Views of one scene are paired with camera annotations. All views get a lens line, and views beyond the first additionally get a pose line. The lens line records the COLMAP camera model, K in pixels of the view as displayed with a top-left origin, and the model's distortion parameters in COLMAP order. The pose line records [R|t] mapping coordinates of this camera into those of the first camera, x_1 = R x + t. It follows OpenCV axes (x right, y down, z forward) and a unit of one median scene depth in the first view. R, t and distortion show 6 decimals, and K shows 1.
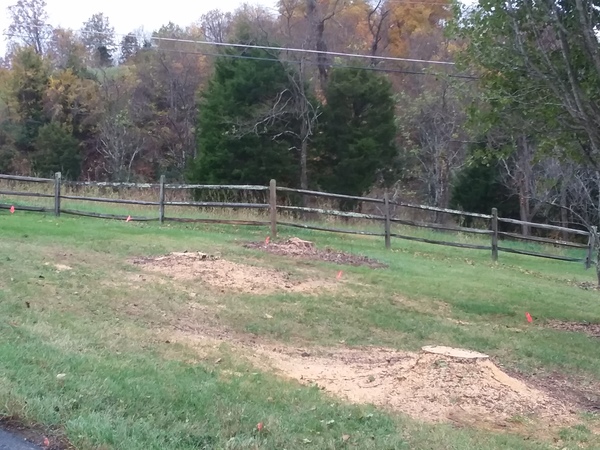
lens RADIAL K [[917.0, 0, 284.9], [0, 917.0, 225.5], [0, 0, 1]] dist [-0.004711, 0.077945]
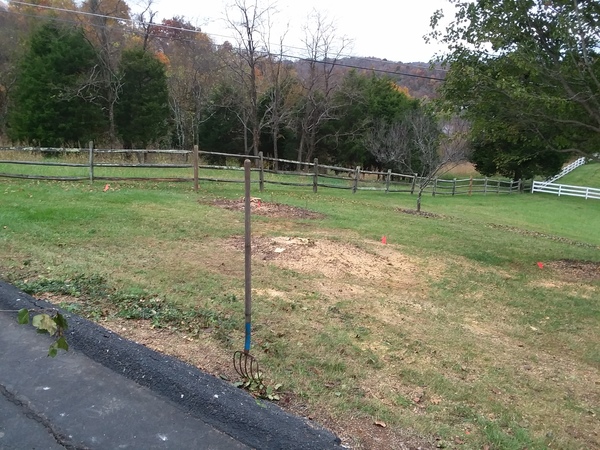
lens RADIAL K [[520.9, 0, 282.5], [0, 520.9, 223.0], [0, 0, 1]] dist [0.035113, -0.052359]
pose [[0.888791, -0.087344, 0.449913, -0.129180], [0.021715, 0.988595, 0.149024, -0.026186], [-0.457798, -0.122681, 0.880551, 0.162640]]
